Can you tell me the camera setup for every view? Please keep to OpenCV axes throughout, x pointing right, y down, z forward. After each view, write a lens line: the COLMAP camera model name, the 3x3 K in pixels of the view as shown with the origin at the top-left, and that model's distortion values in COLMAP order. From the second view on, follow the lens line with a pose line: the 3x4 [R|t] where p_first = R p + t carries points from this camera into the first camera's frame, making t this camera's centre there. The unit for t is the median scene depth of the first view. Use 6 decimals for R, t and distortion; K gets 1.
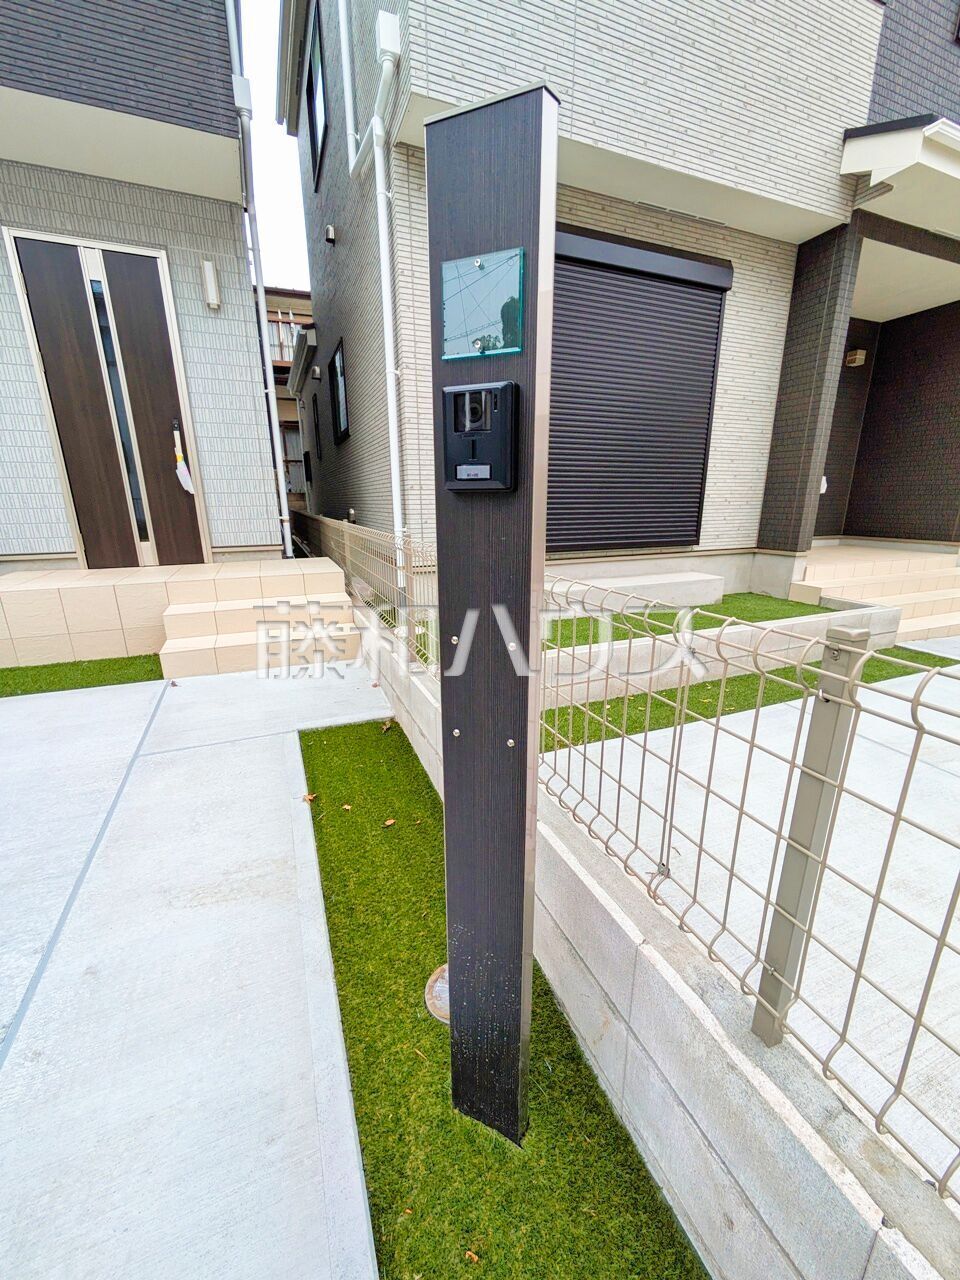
lens RADIAL K [[506.8, 0, 482.1], [0, 506.8, 645.1], [0, 0, 1]] dist [-0.002669, 0.002293]
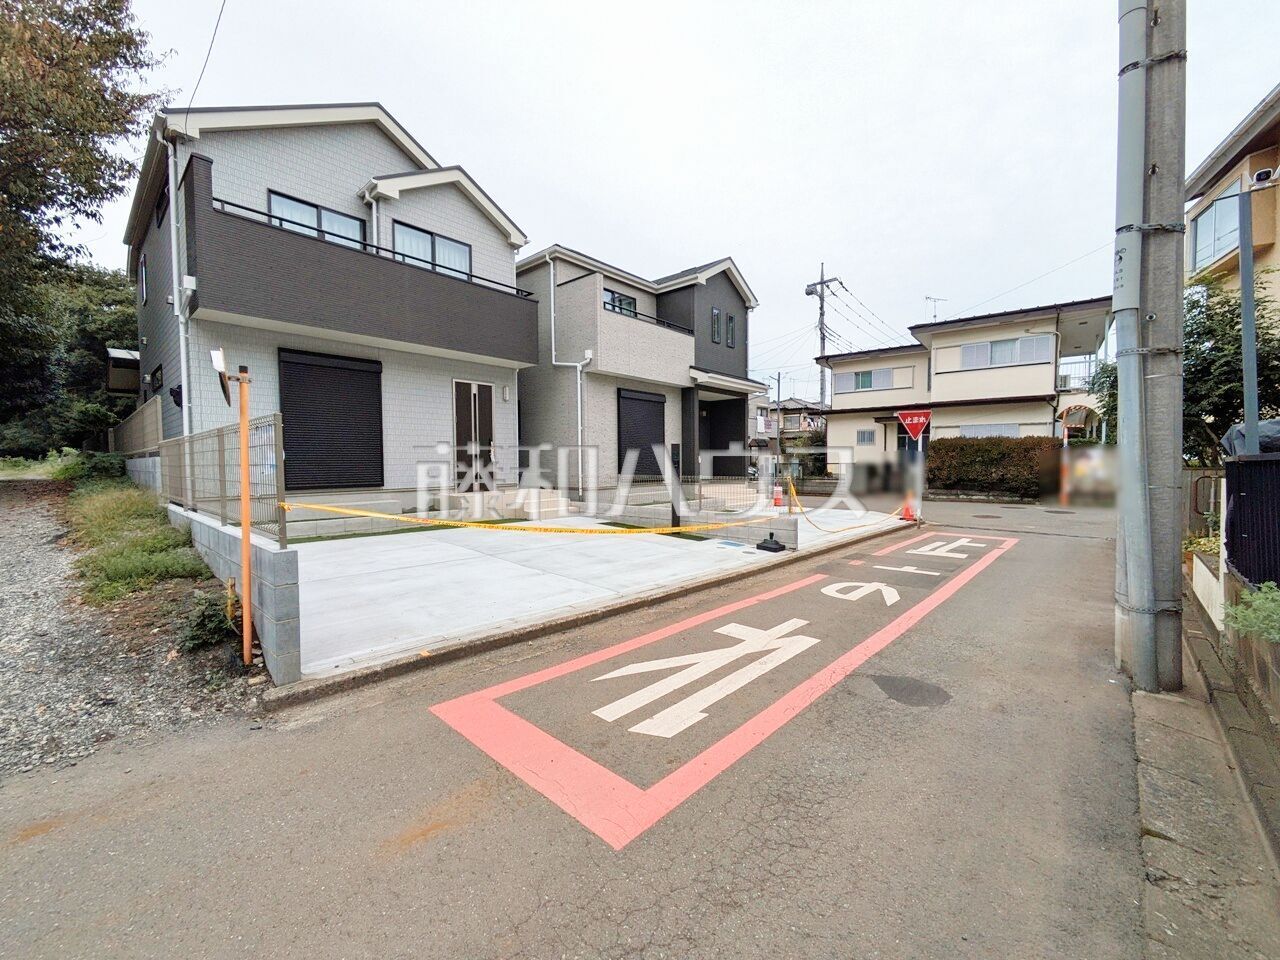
lens RADIAL K [[506.8, 0, 645.2], [0, 506.8, 478.3], [0, 0, 1]] dist [-0.002669, 0.002293]
pose [[0.896220, -0.014828, 0.443361, -1.055442], [0.123152, 0.968473, -0.216551, 0.441651], [-0.426172, 0.248678, 0.869791, -1.615003]]
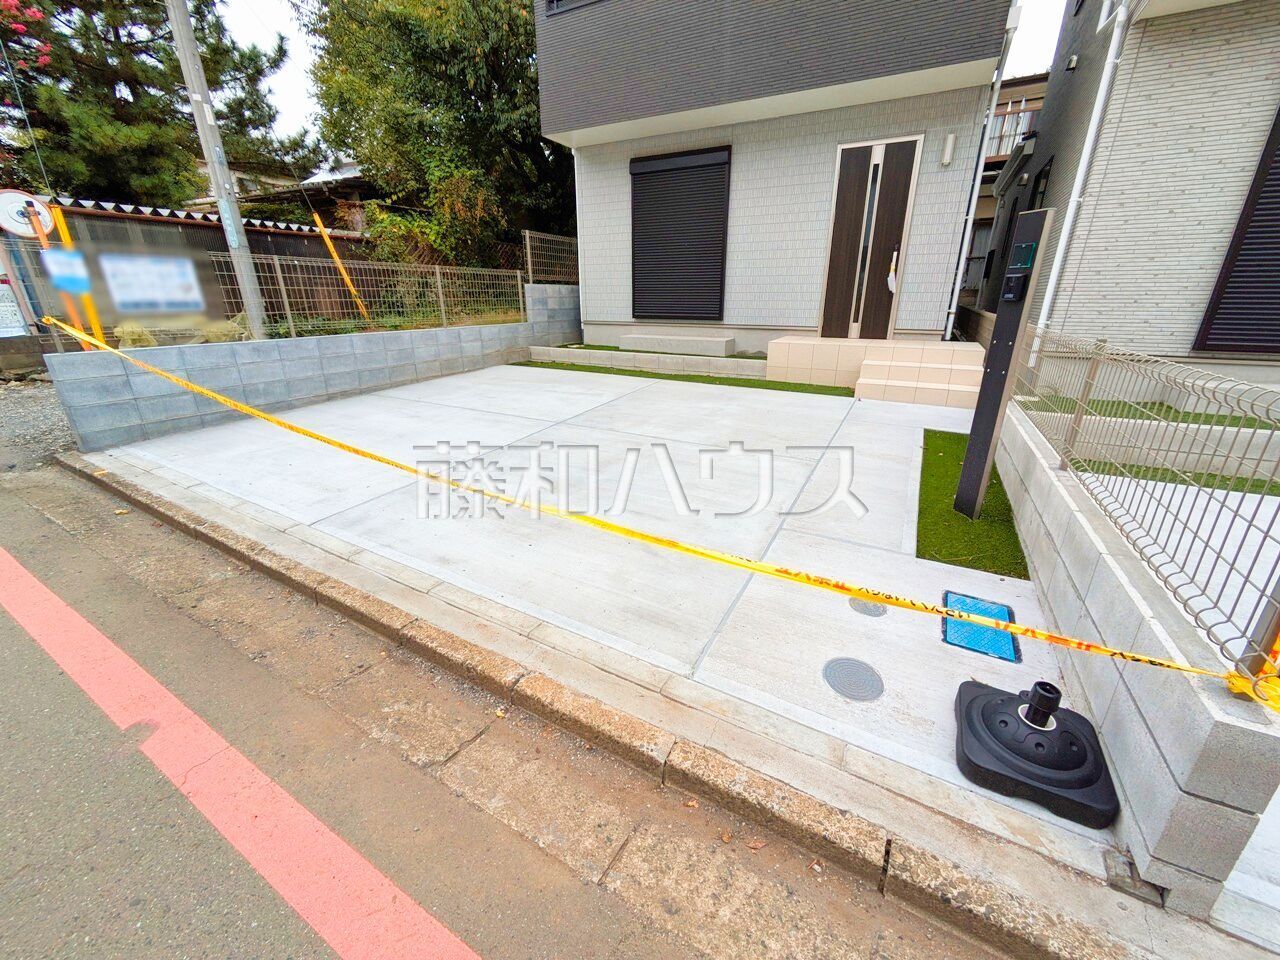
lens RADIAL K [[506.8, 0, 645.9], [0, 506.8, 478.2], [0, 0, 1]] dist [-0.002669, 0.002293]
pose [[0.637239, 0.268274, -0.722465, 0.219282], [-0.216856, 0.961996, 0.165944, 0.154775], [0.739527, 0.050924, 0.671198, -0.576939]]
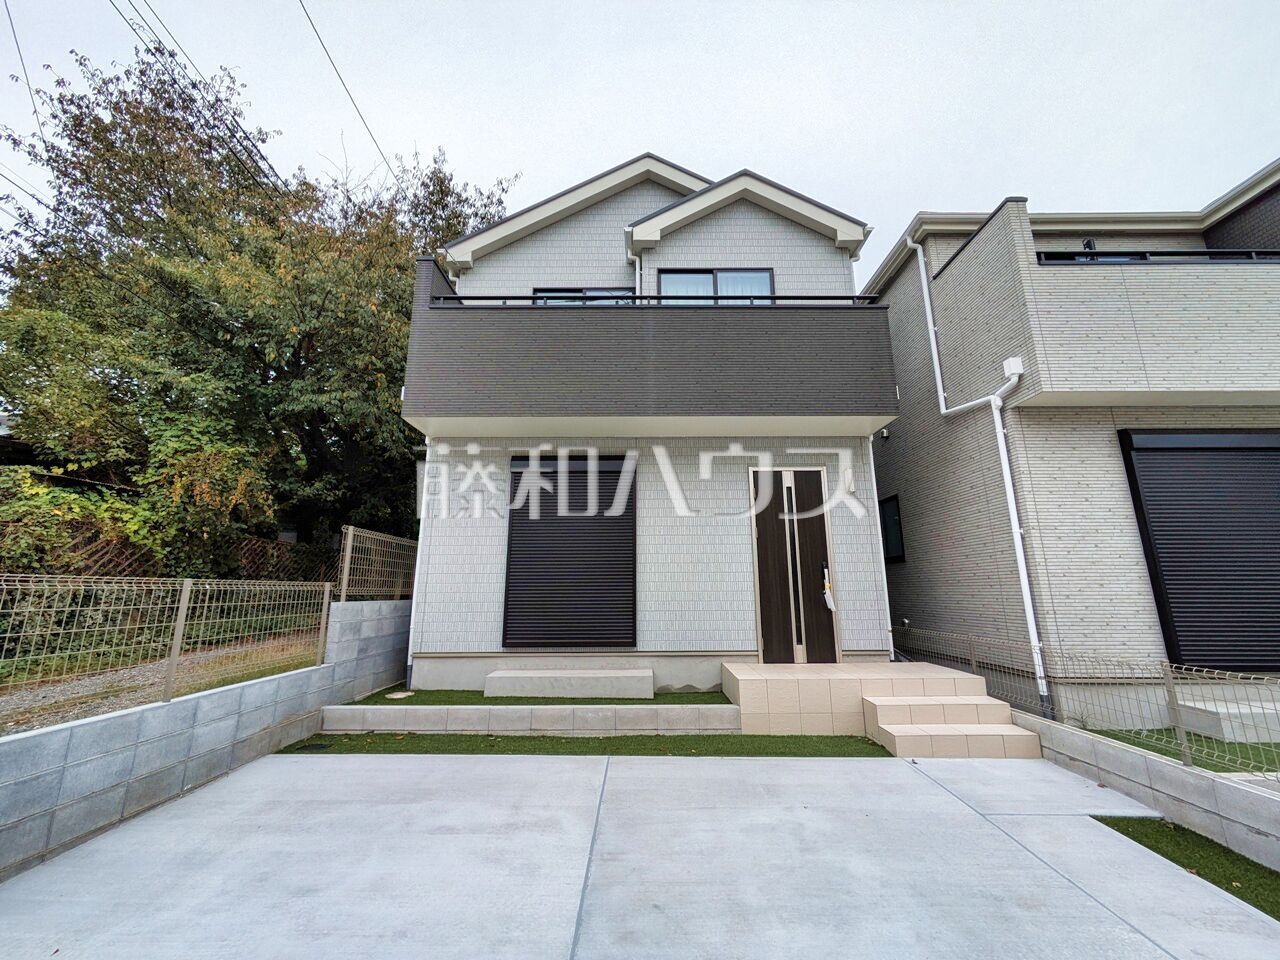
lens RADIAL K [[506.8, 0, 644.9], [0, 506.8, 477.6], [0, 0, 1]] dist [-0.002669, 0.002293]
pose [[0.925018, -0.080694, -0.371255, -0.514792], [-0.106424, 0.883027, -0.457096, 0.072958], [0.364713, 0.462332, 0.808228, -0.504896]]
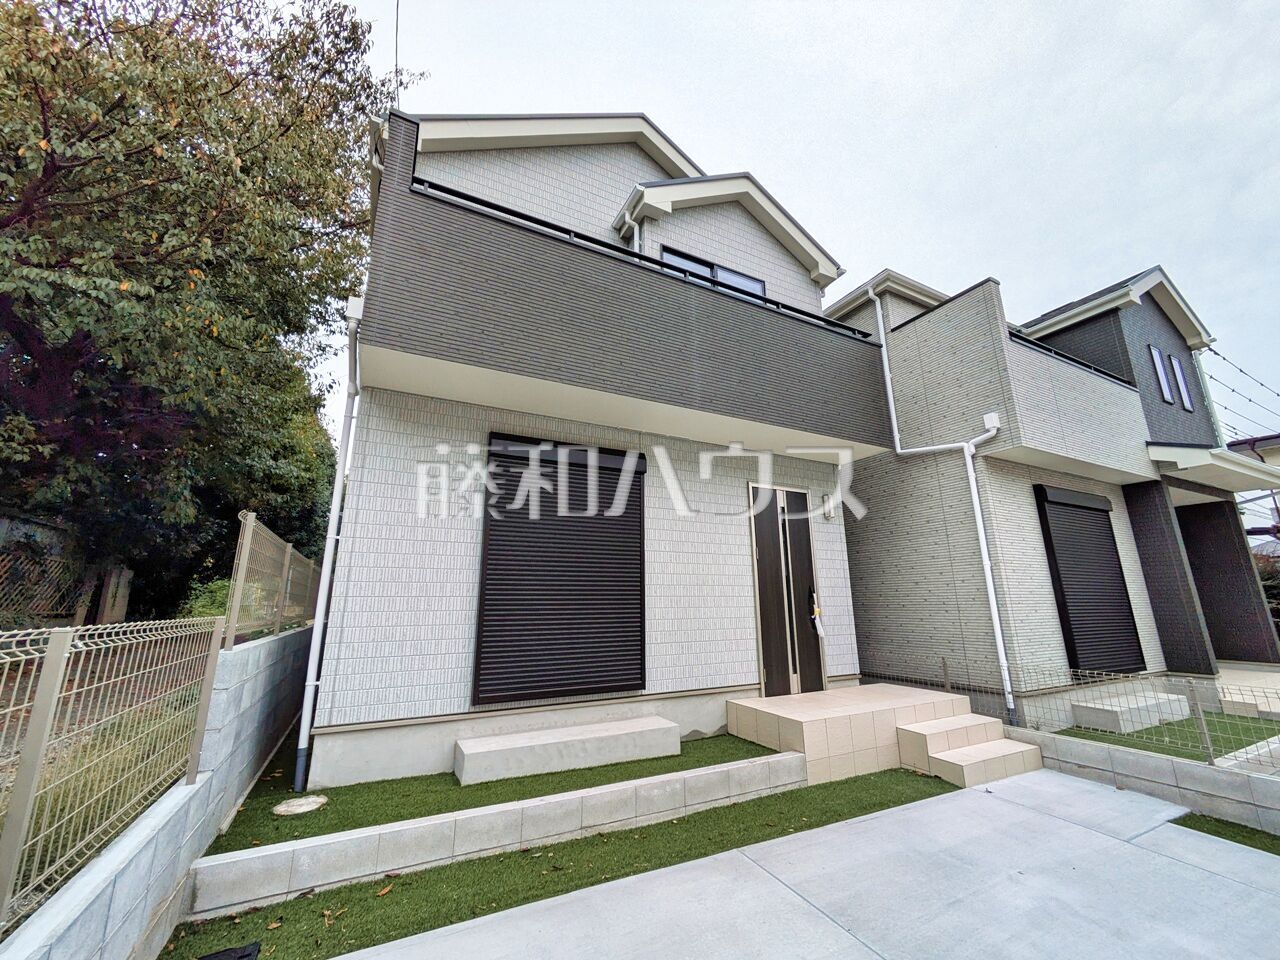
lens RADIAL K [[506.8, 0, 644.1], [0, 506.8, 478.2], [0, 0, 1]] dist [-0.002669, 0.002293]
pose [[0.996024, 0.021285, 0.086507, -1.208504], [0.024805, 0.866374, -0.498779, 0.003206], [-0.085564, 0.498942, 0.862401, -0.372830]]
